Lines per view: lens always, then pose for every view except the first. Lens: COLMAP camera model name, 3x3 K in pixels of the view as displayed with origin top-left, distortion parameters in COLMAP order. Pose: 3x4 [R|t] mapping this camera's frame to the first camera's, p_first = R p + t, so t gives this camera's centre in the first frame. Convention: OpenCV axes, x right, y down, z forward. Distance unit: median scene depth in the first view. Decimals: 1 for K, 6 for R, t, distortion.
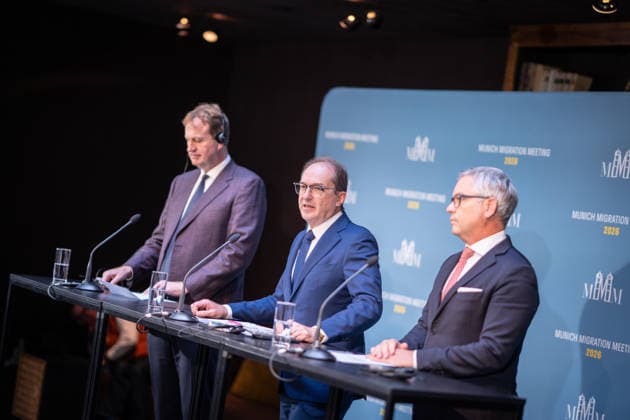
lens RADIAL K [[1527.9, 0, 316.3], [0, 1527.9, 210.4], [0, 0, 1]] dist [0.097290, 0.000000]
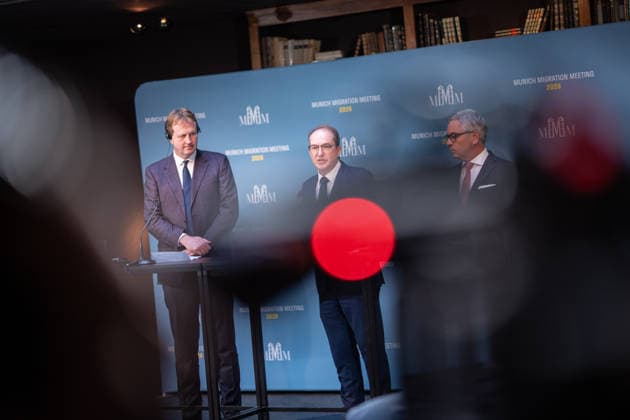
lens RADIAL K [[1527.9, 0, 314.9], [0, 1527.9, 210.2], [0, 0, 1]] dist [0.097290, 0.000000]
pose [[0.889288, -0.211706, 0.405398, -0.598698], [0.199839, 0.977185, 0.071933, -0.061160], [-0.411377, 0.017045, 0.911306, -0.296791]]
